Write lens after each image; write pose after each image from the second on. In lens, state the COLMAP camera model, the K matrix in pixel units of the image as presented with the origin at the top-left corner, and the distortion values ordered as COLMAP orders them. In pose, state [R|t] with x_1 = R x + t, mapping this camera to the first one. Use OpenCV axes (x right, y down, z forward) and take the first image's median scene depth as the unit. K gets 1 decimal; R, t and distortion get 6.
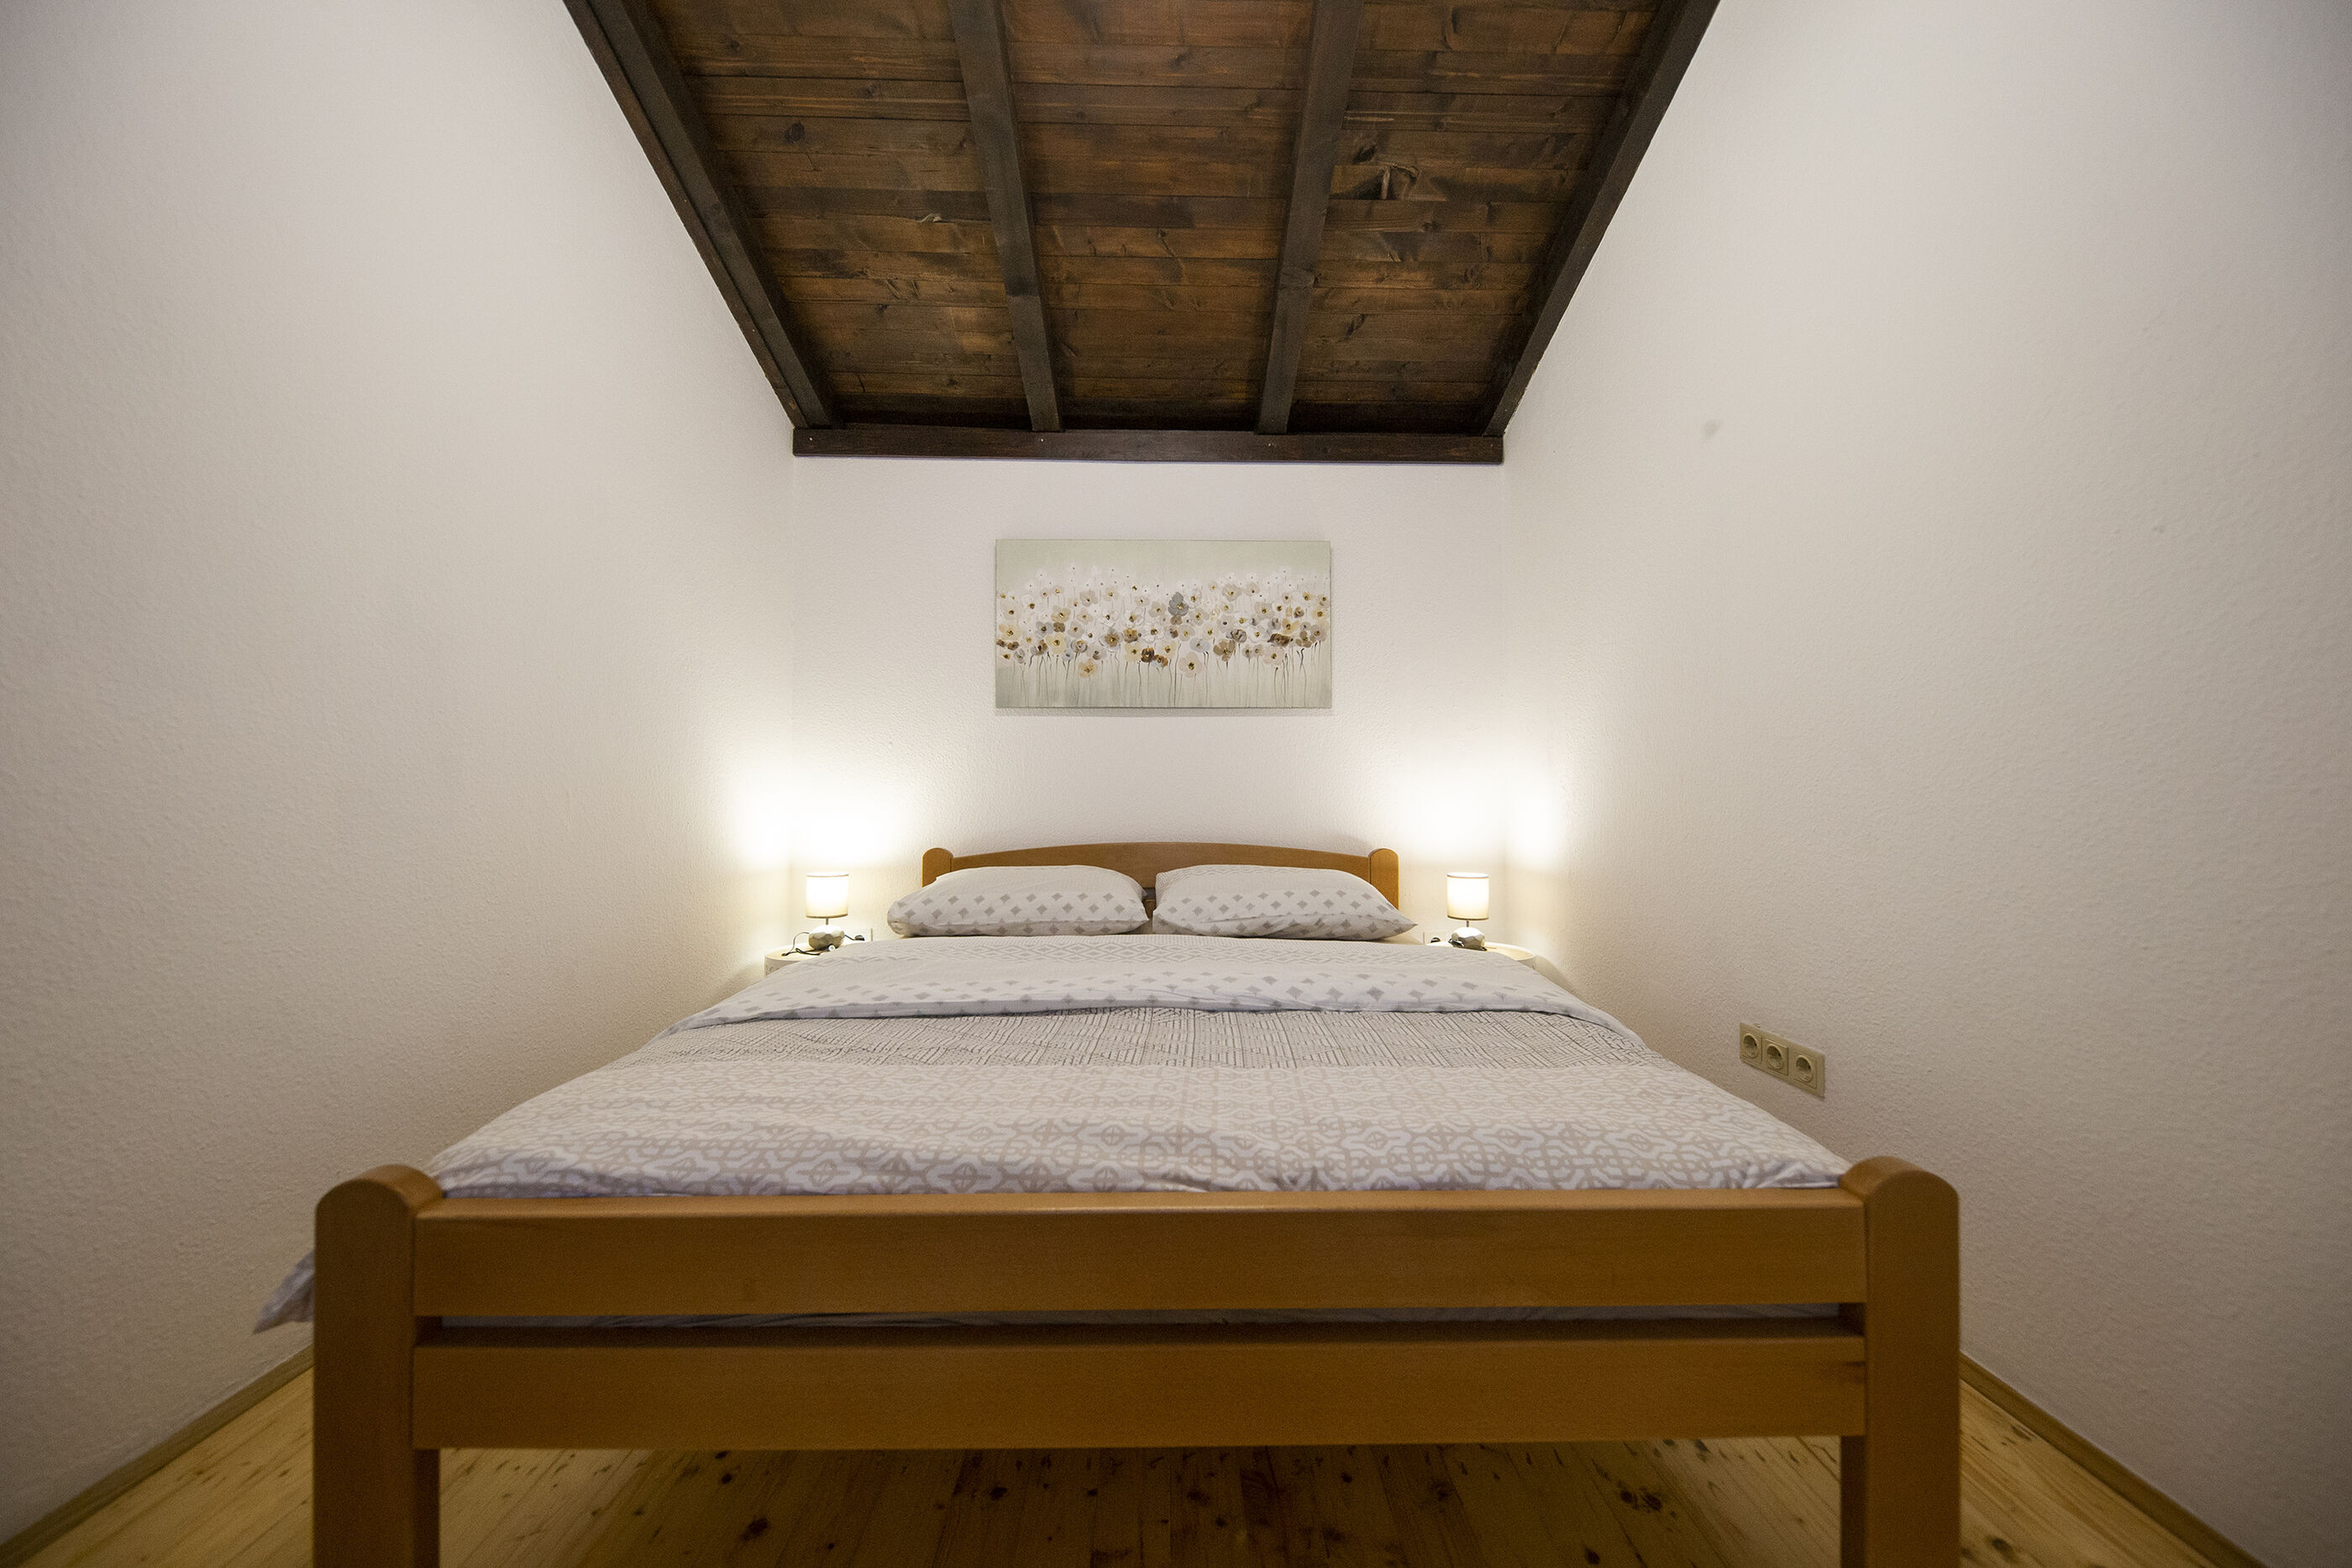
lens RADIAL K [[809.4, 0, 1175.7], [0, 809.4, 776.3], [0, 0, 1]] dist [0.012644, -0.007185]
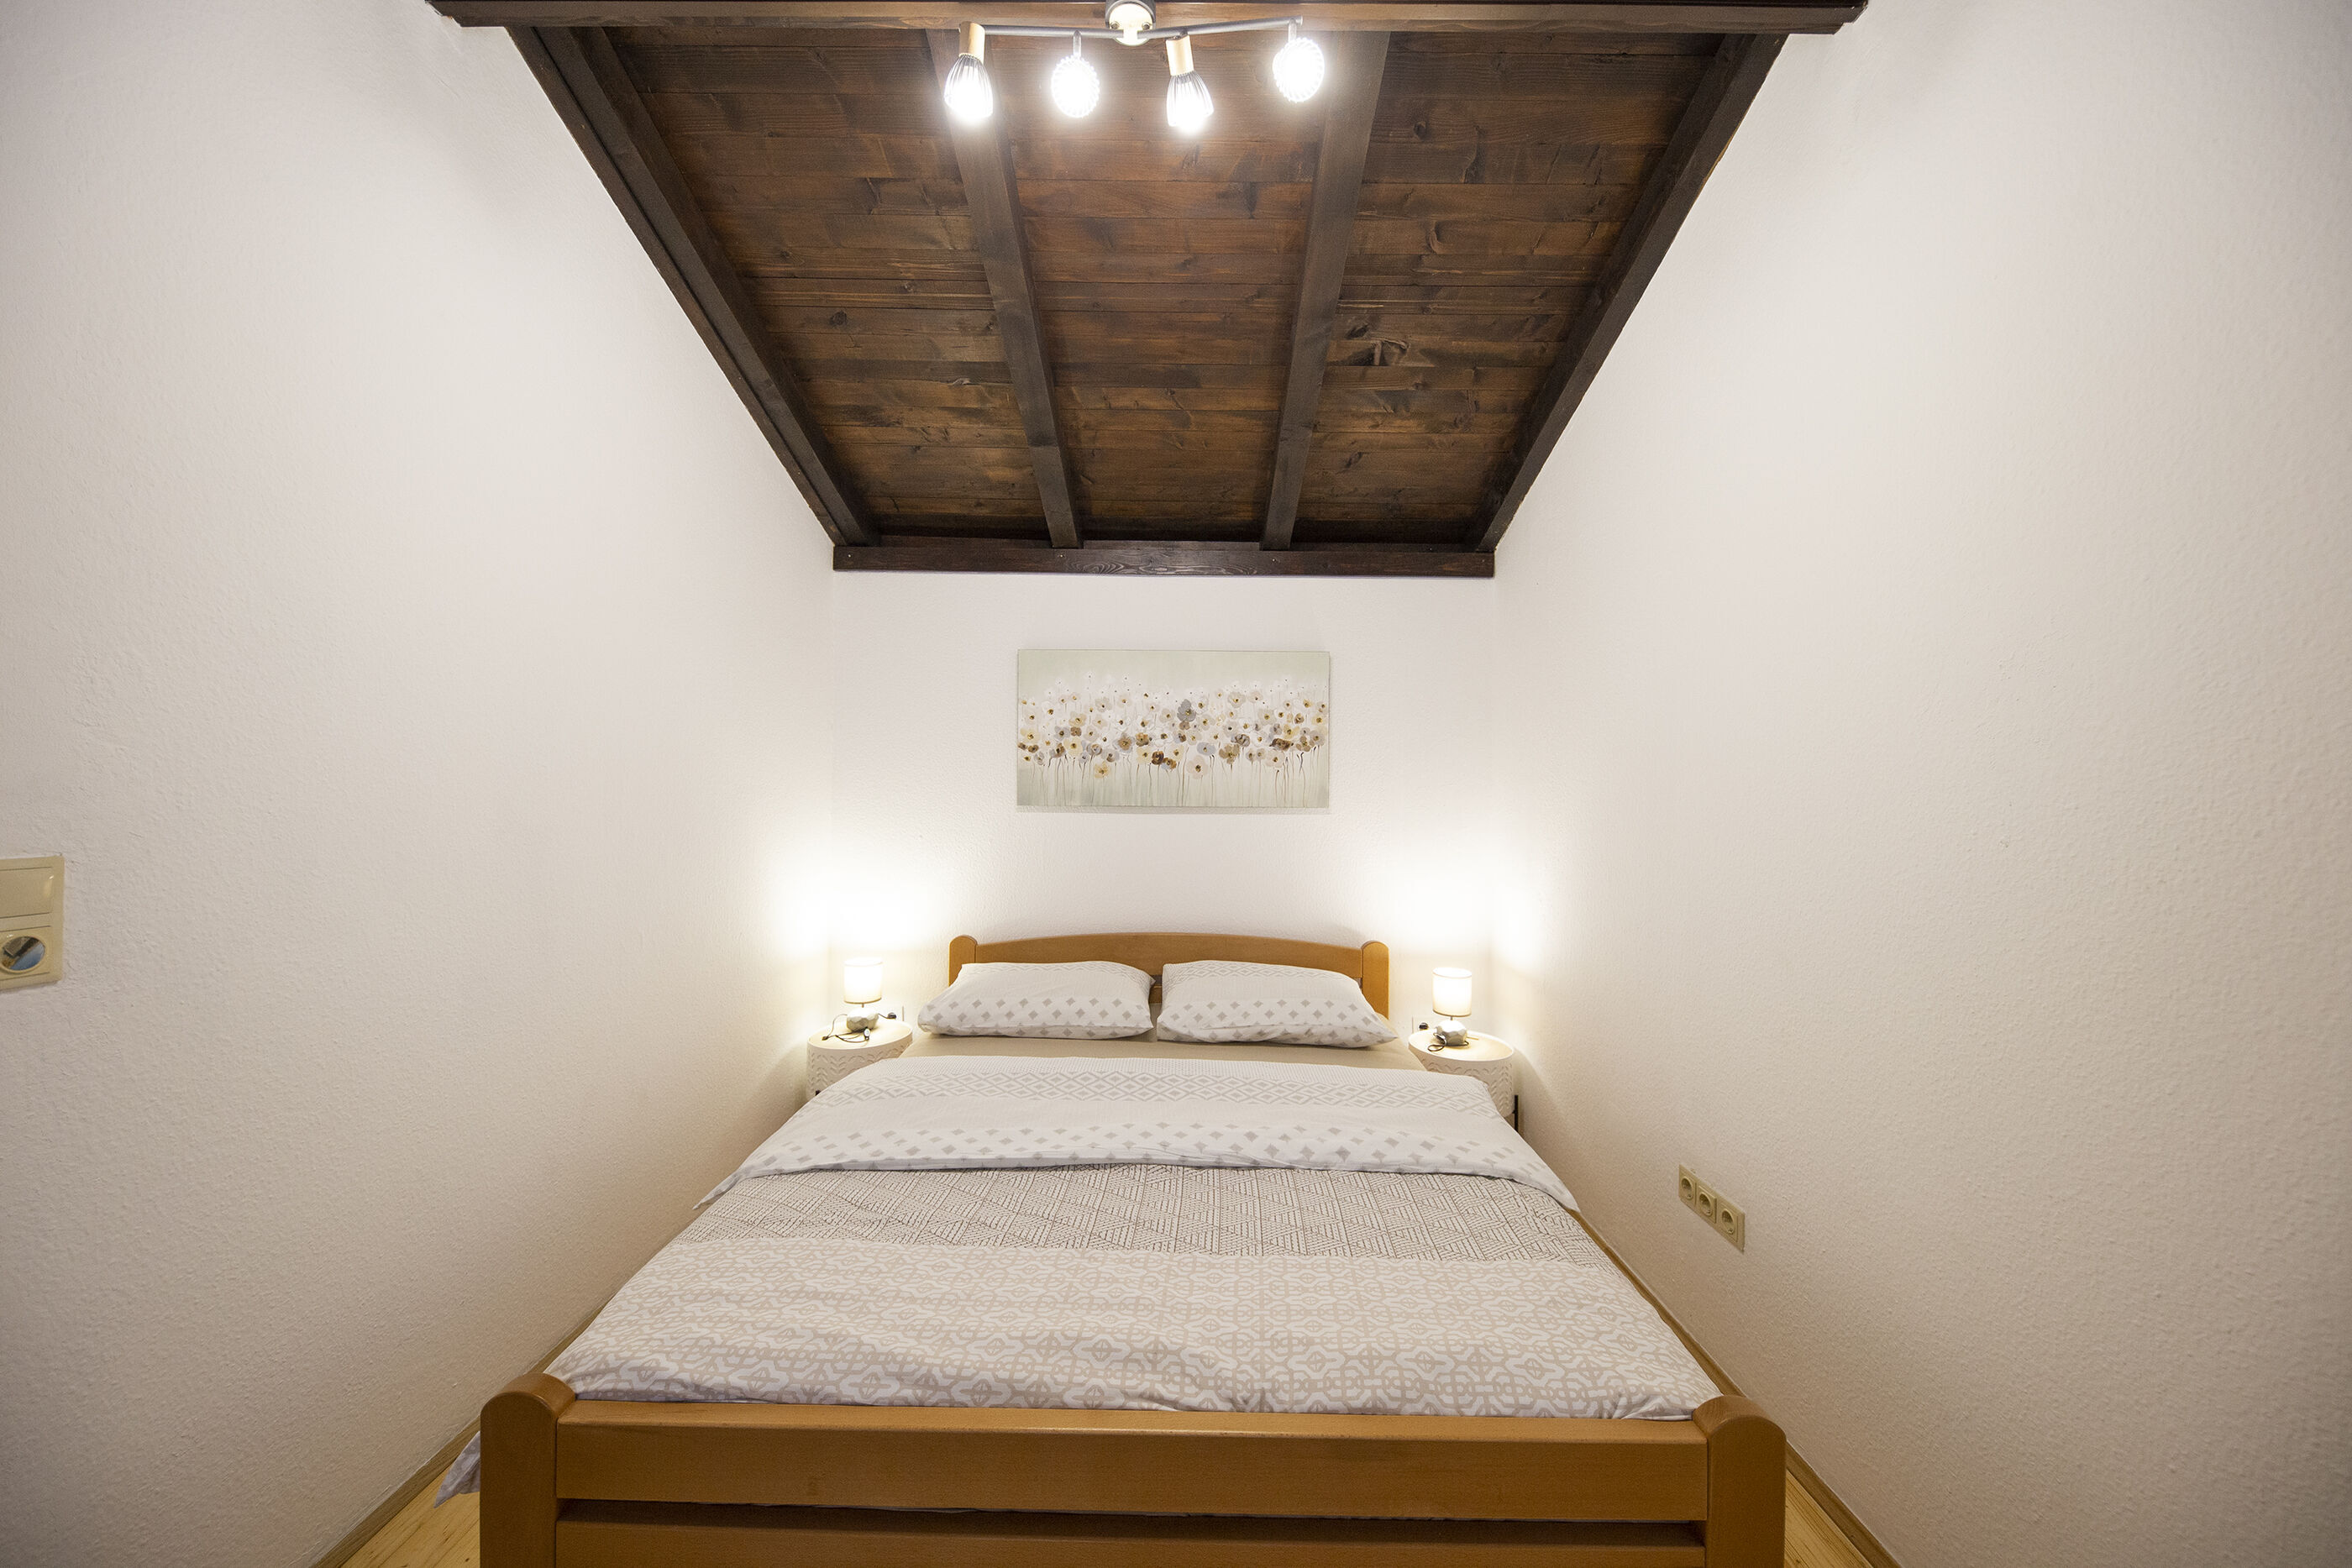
lens RADIAL K [[797.0, 0, 1176.2], [0, 797.0, 781.2], [0, 0, 1]] dist [0.009957, -0.005715]
pose [[0.999606, 0.009437, -0.026416, 0.021241], [-0.009016, 0.999831, 0.016010, -0.157441], [0.026563, -0.015766, 0.999523, -0.069784]]
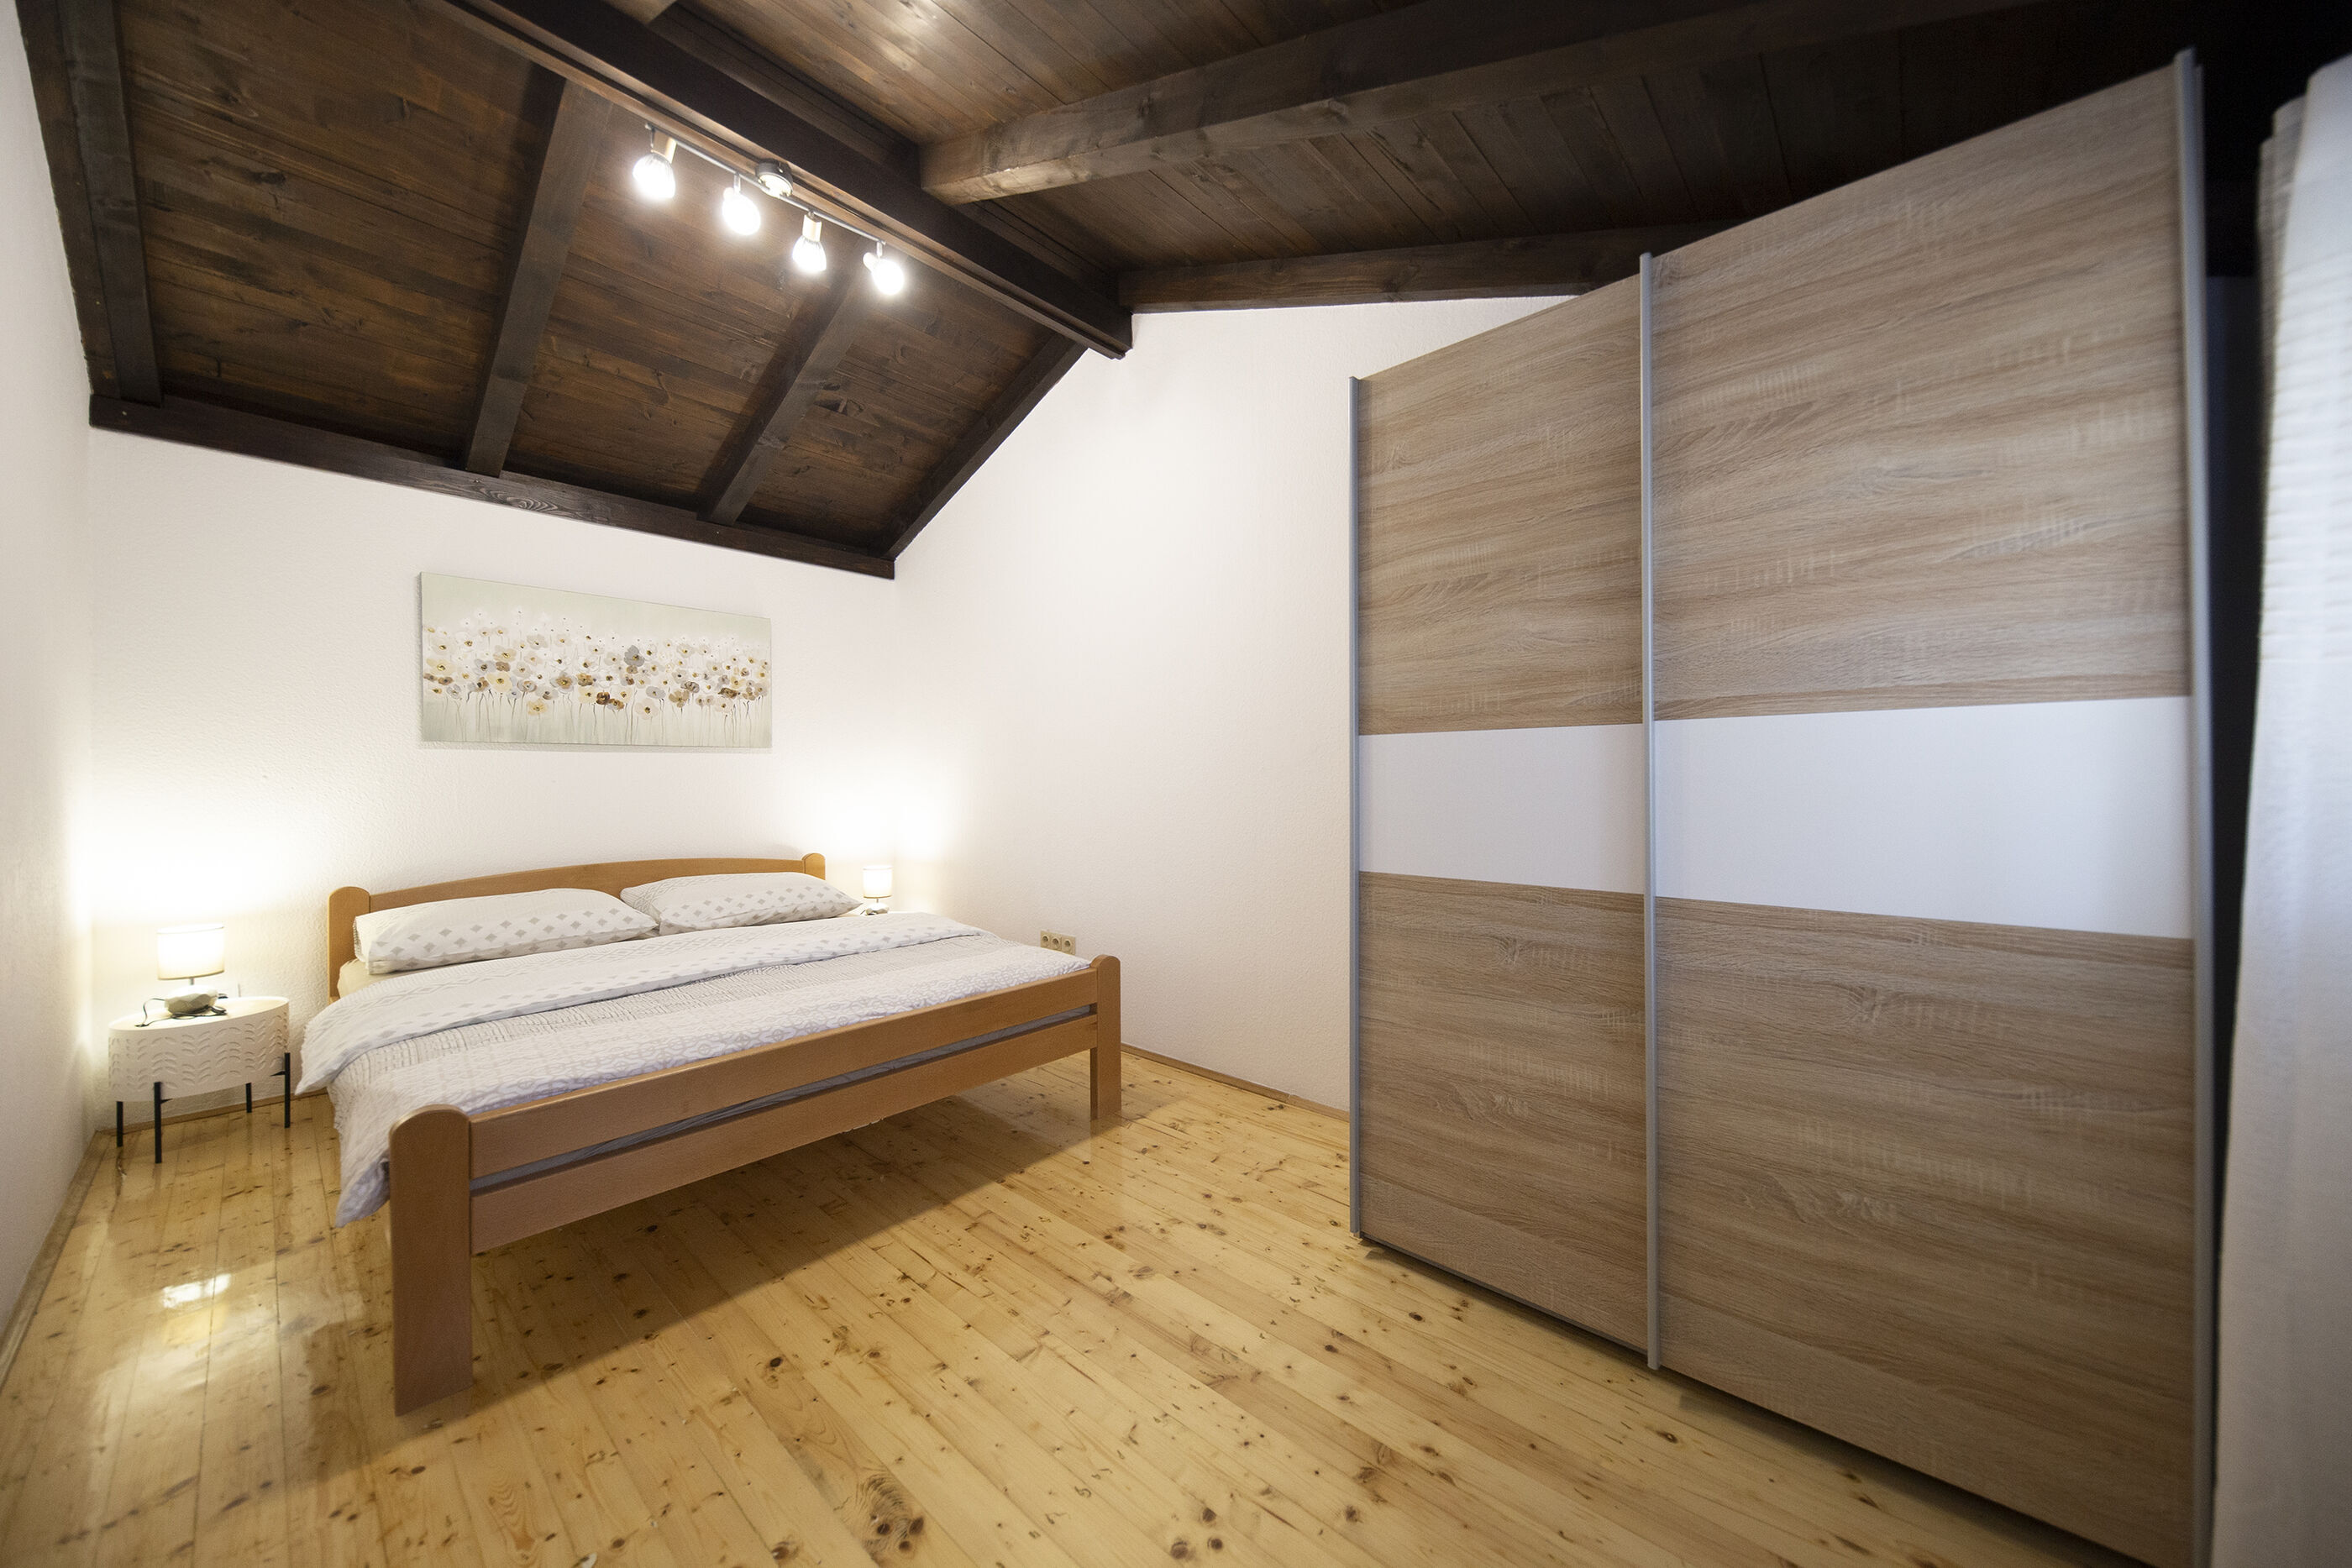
lens RADIAL K [[800.9, 0, 1166.4], [0, 800.9, 773.3], [0, 0, 1]] dist [0.000295, -0.006725]
pose [[0.680031, -0.001930, 0.733181, -0.367104], [-0.006273, 0.999945, 0.008450, -0.069618], [-0.733157, -0.010345, 0.679981, -0.382228]]
